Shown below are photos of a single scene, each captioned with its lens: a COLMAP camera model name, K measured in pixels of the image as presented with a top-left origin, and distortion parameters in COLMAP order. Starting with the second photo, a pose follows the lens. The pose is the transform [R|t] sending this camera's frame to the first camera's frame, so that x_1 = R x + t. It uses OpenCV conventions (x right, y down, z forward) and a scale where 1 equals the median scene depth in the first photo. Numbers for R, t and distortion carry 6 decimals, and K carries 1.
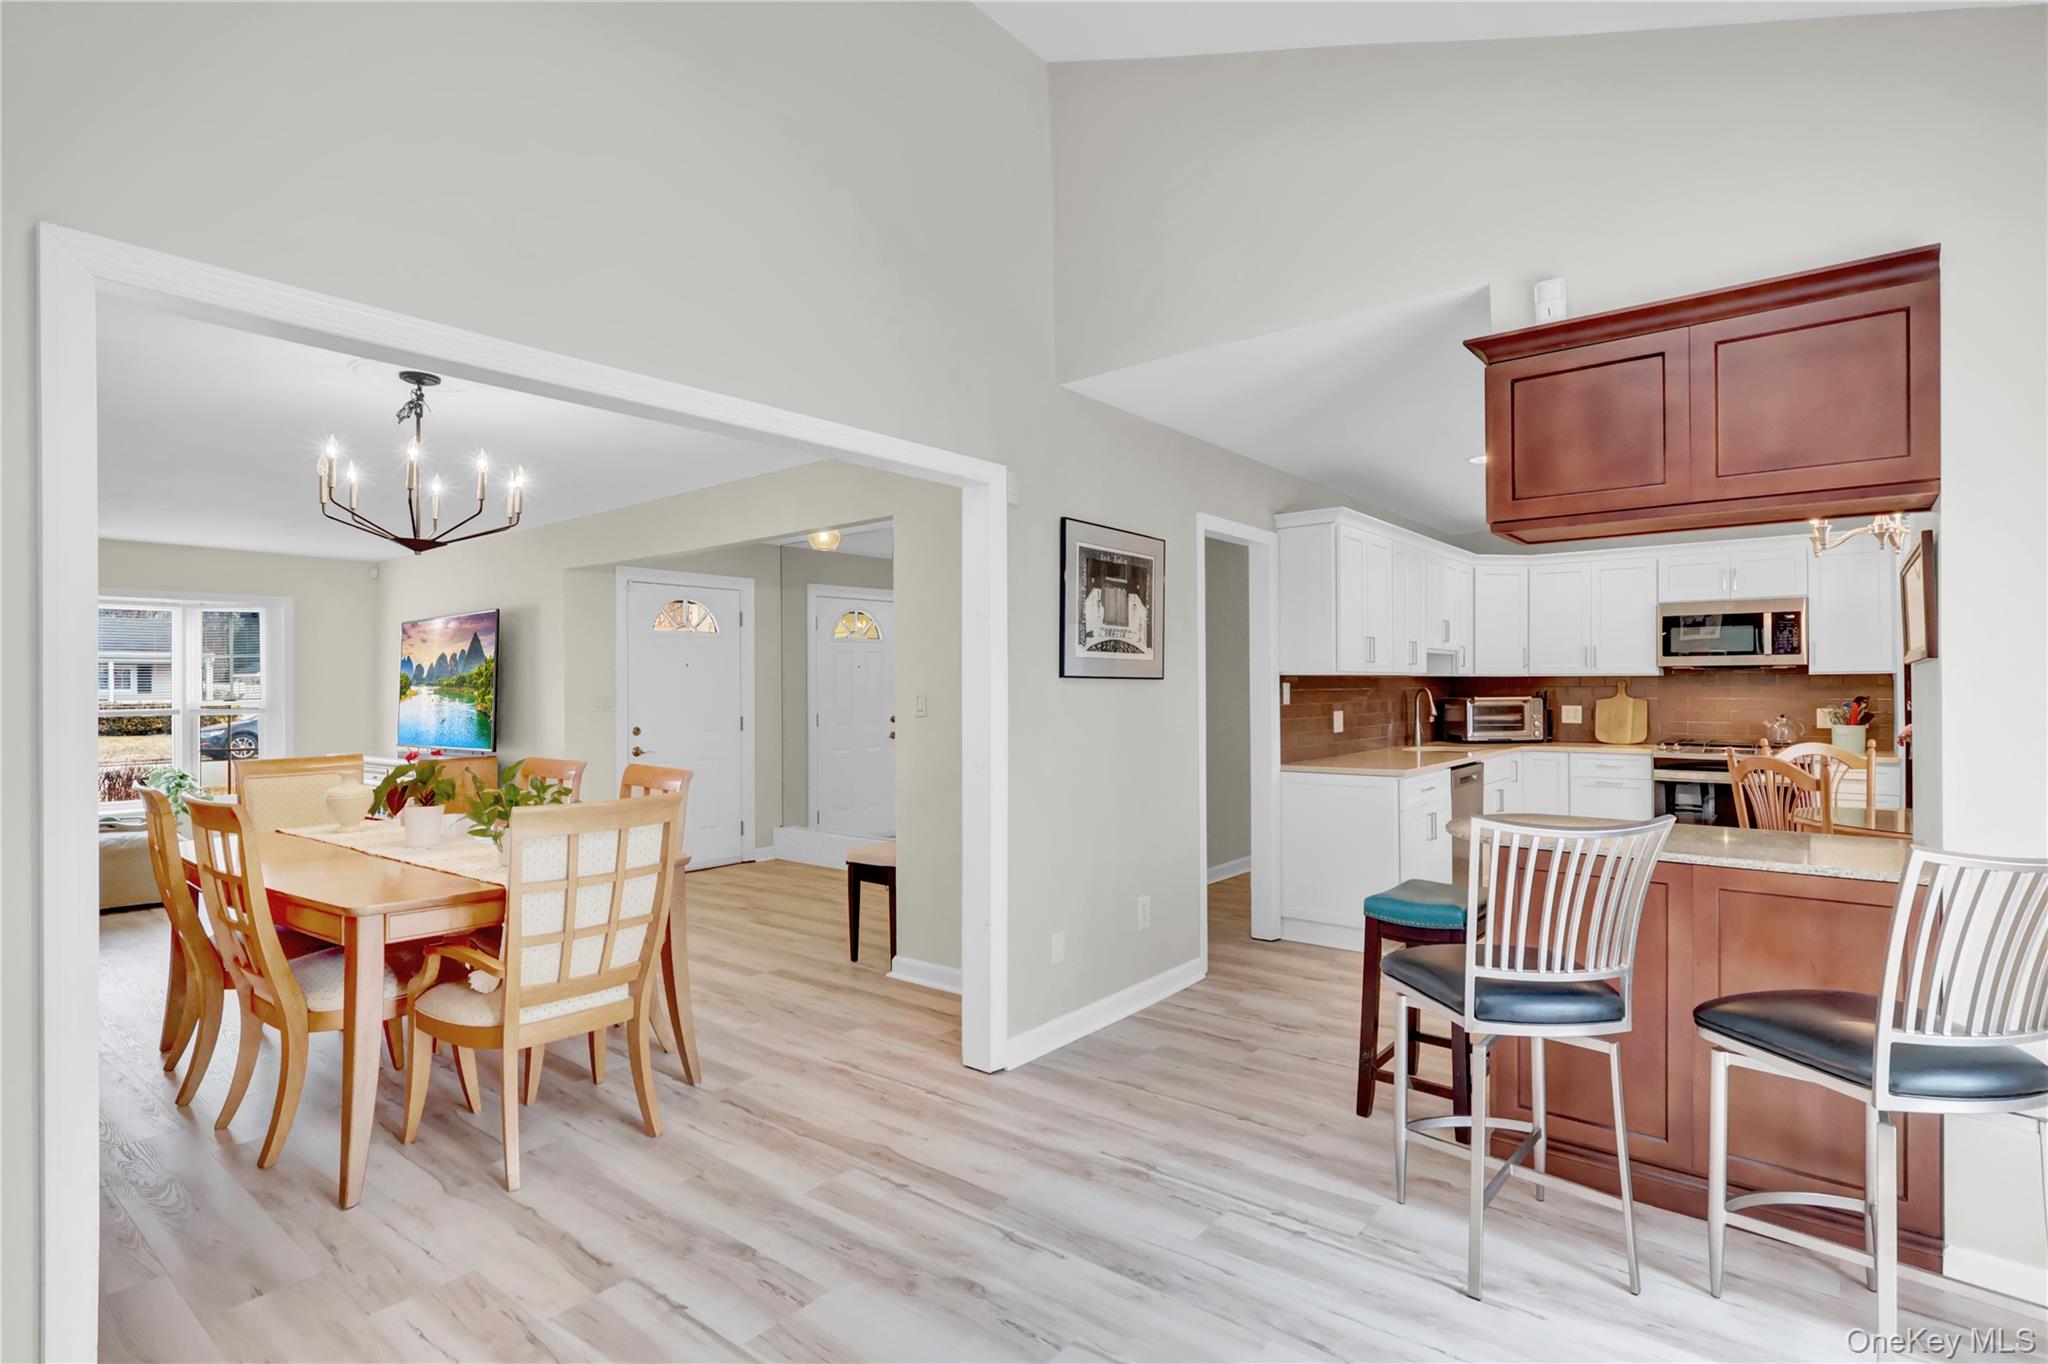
lens RADIAL K [[1000.7, 0, 1041.4], [0, 1000.7, 686.6], [0, 0, 1]] dist [-0.016493, 0.002438]
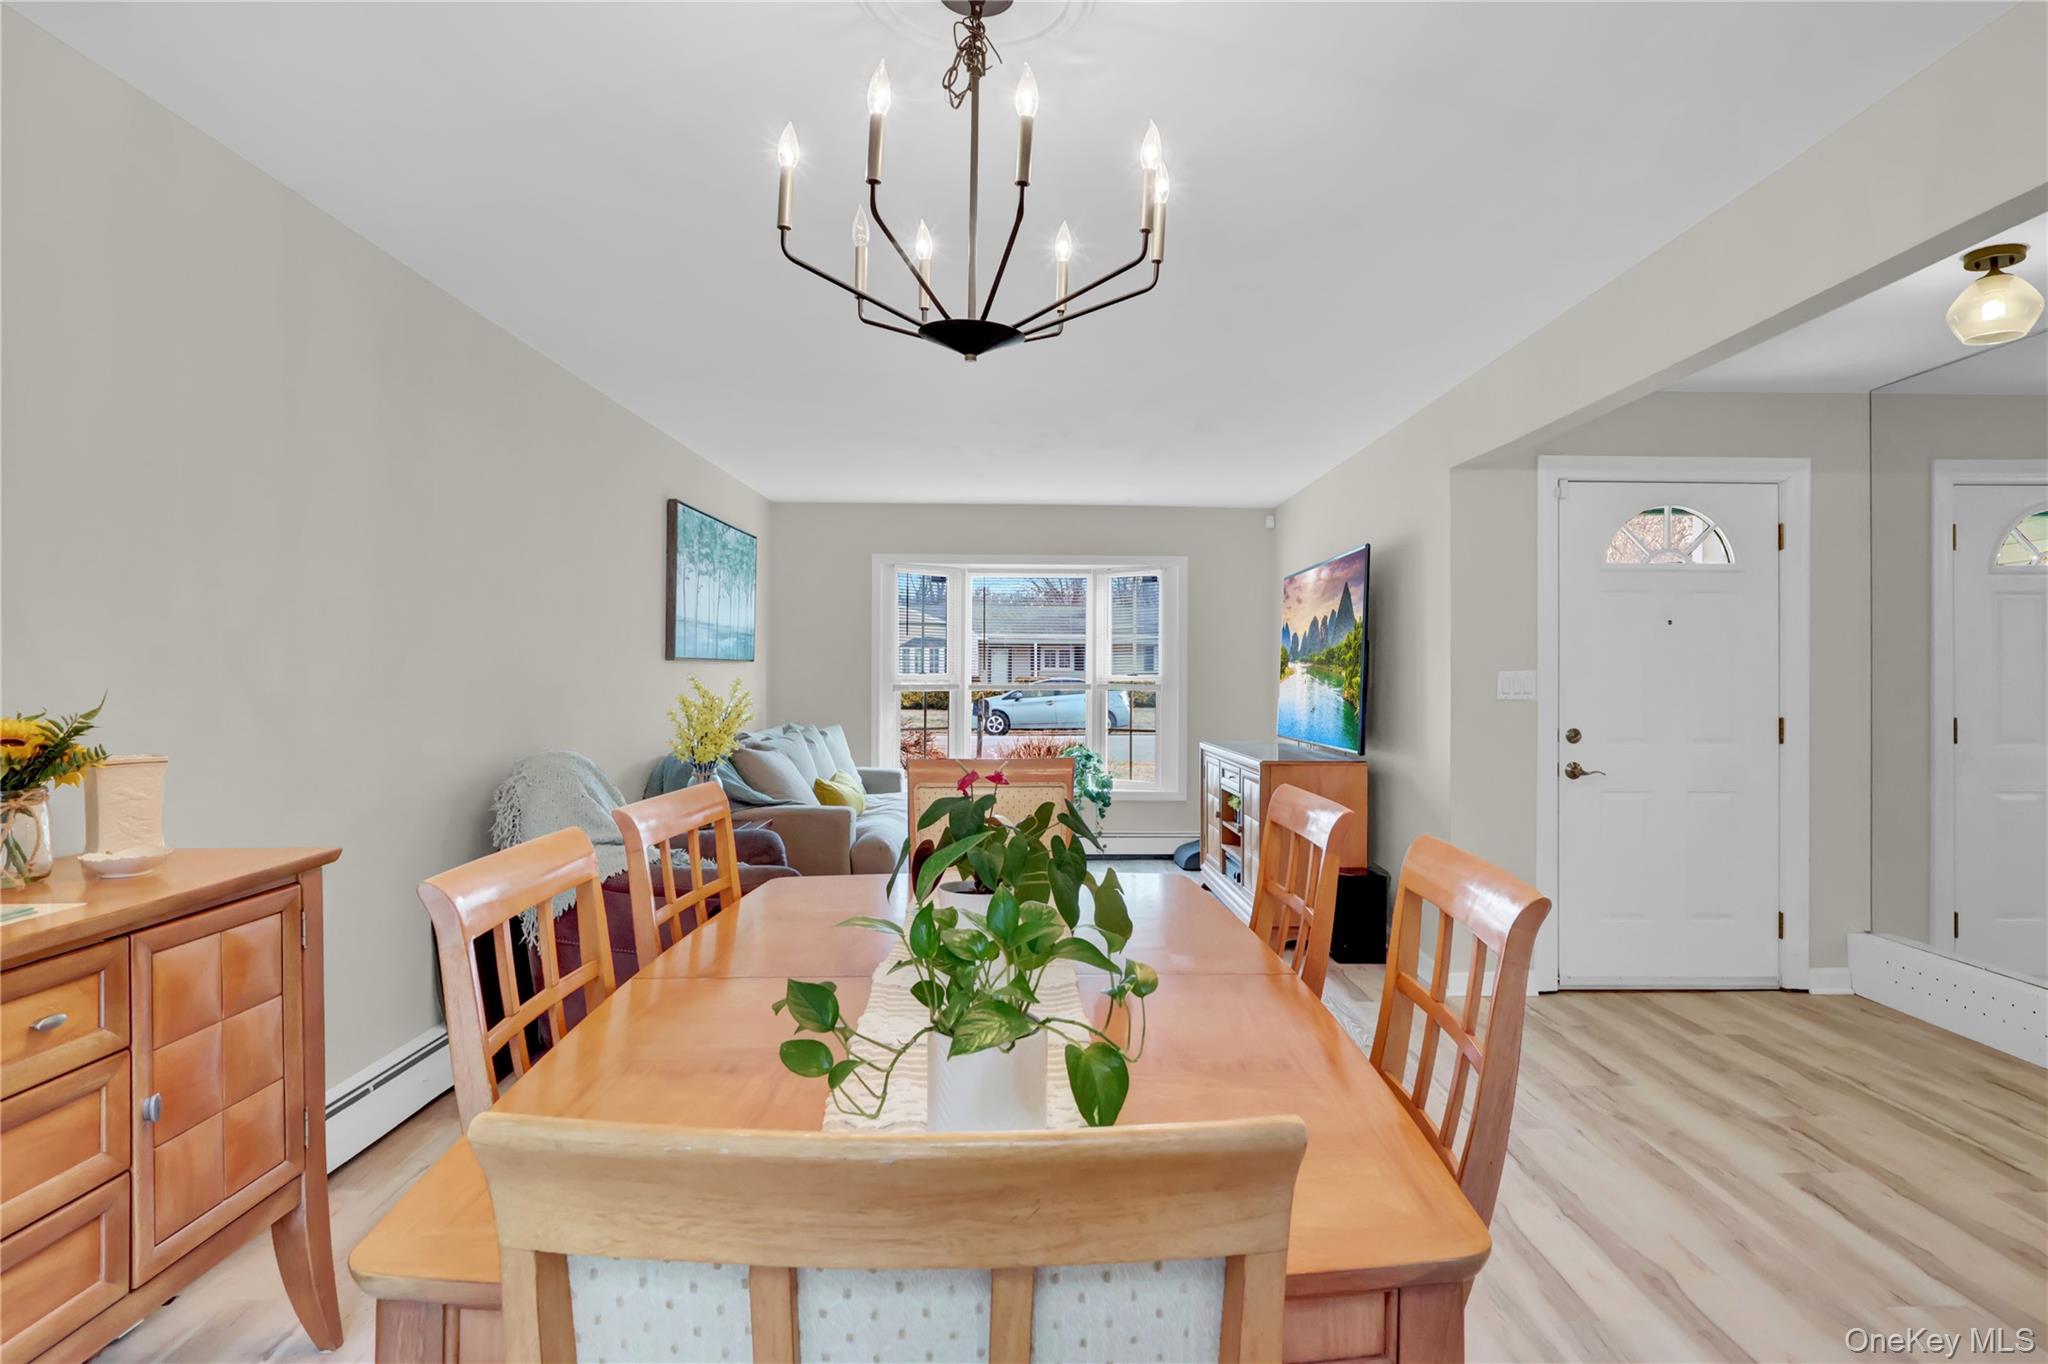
lens RADIAL K [[1113.7, 0, 1003.5], [0, 1113.7, 664.6], [0, 0, 1]] dist [-0.018679, -0.003654]
pose [[0.611154, 0.003703, -0.791503, -0.089998], [-0.008899, 0.999958, -0.002193, 0.006574], [0.791462, 0.008384, 0.611161, 0.317944]]
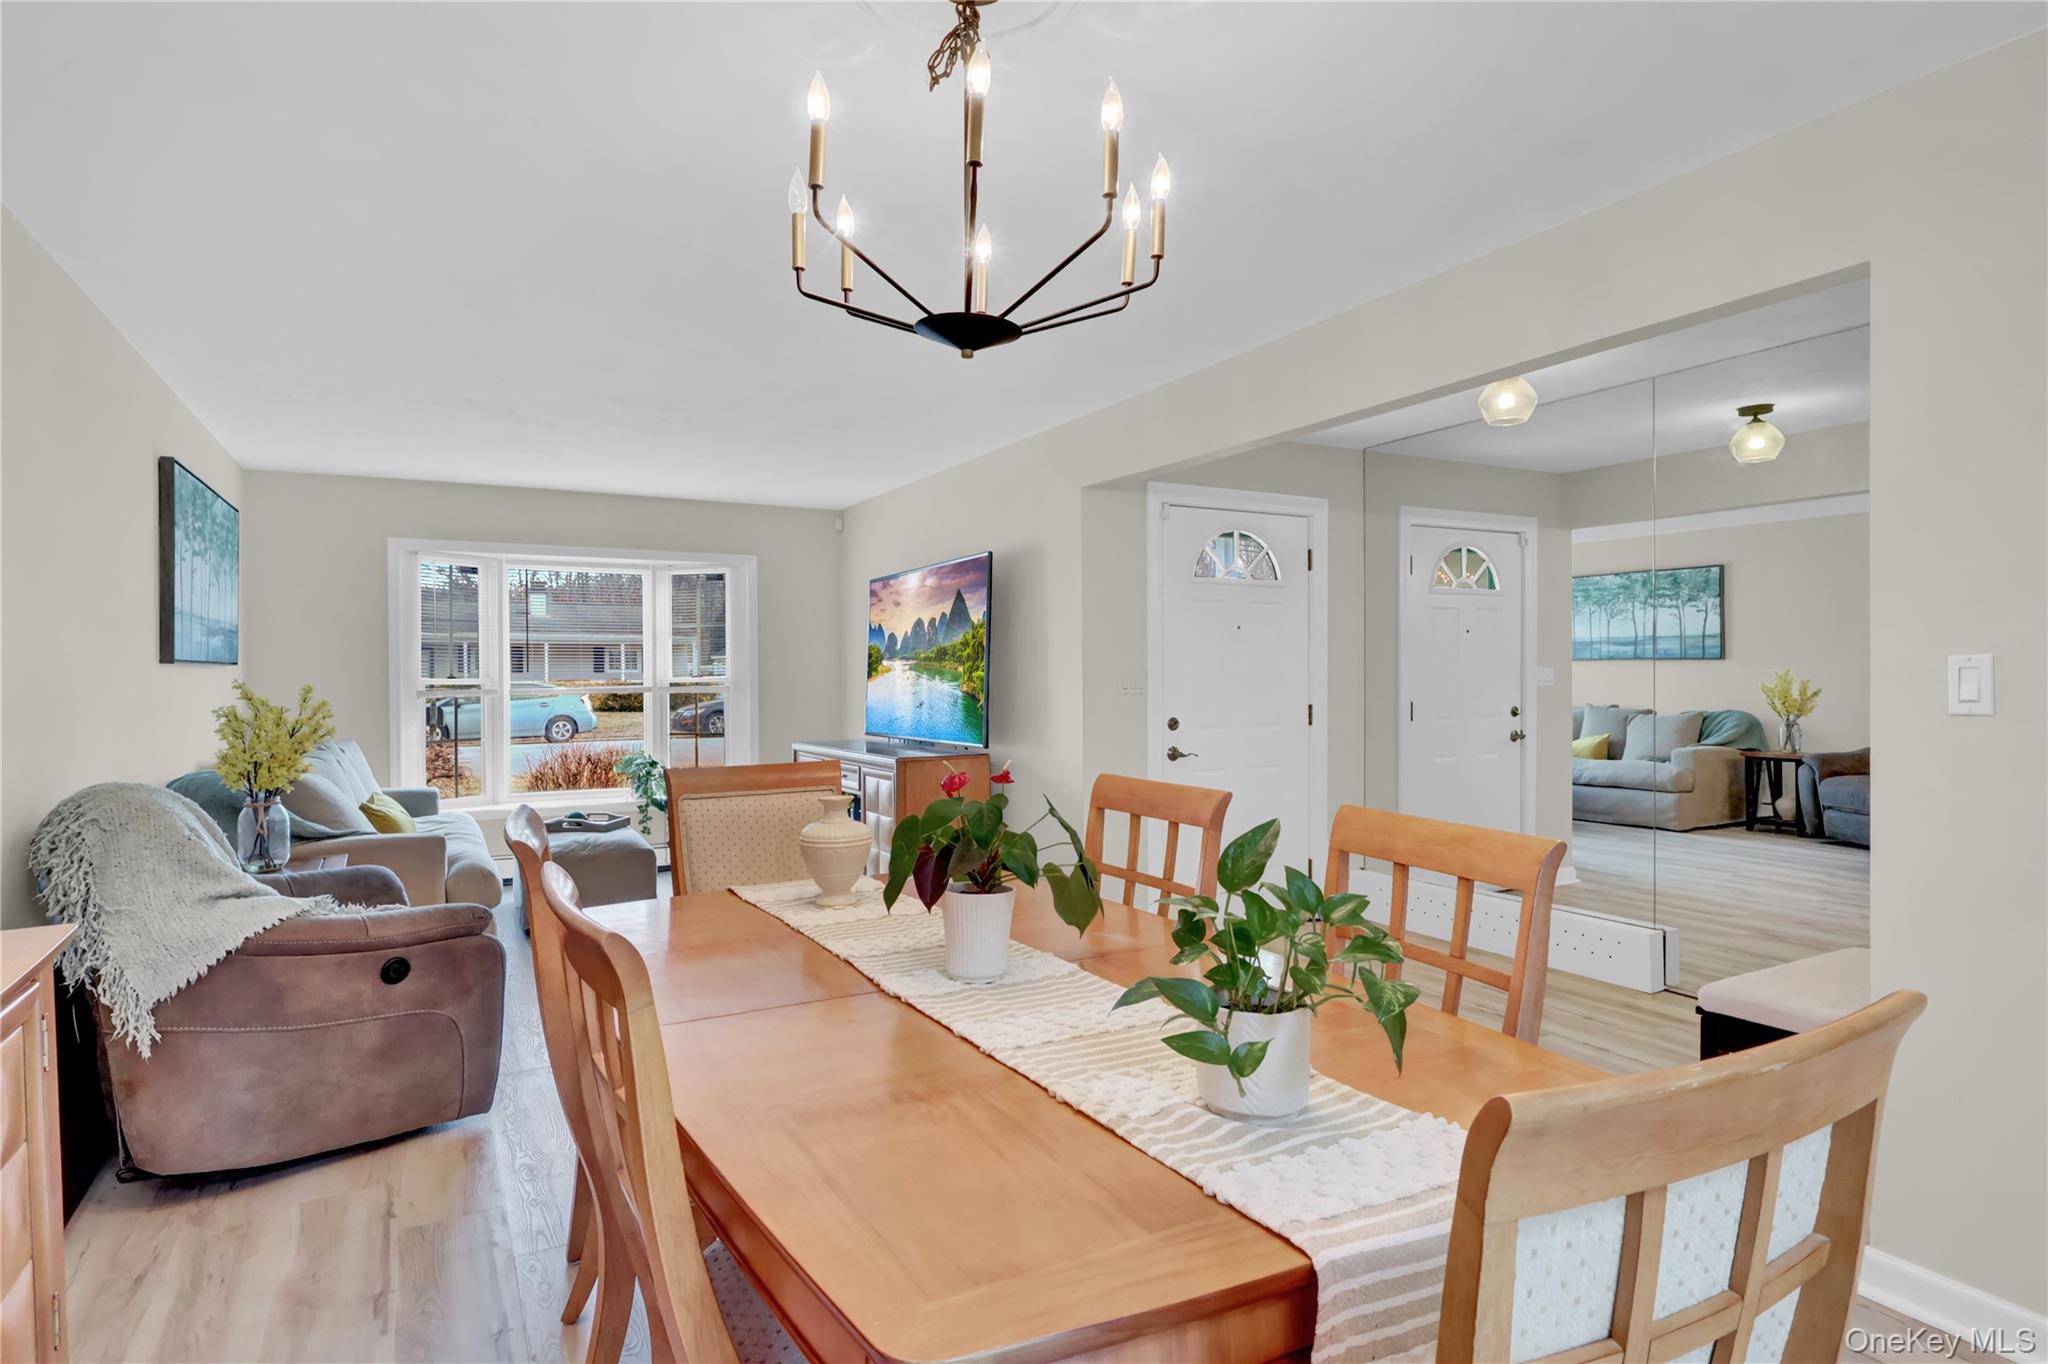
lens RADIAL K [[1113.7, 0, 1021.2], [0, 1113.7, 688.6], [0, 0, 1]] dist [-0.018679, -0.003654]
pose [[0.913822, 0.007648, -0.406042, -0.179939], [-0.001119, 0.999866, 0.016314, 0.007372], [0.406113, -0.014453, 0.913709, 0.243955]]
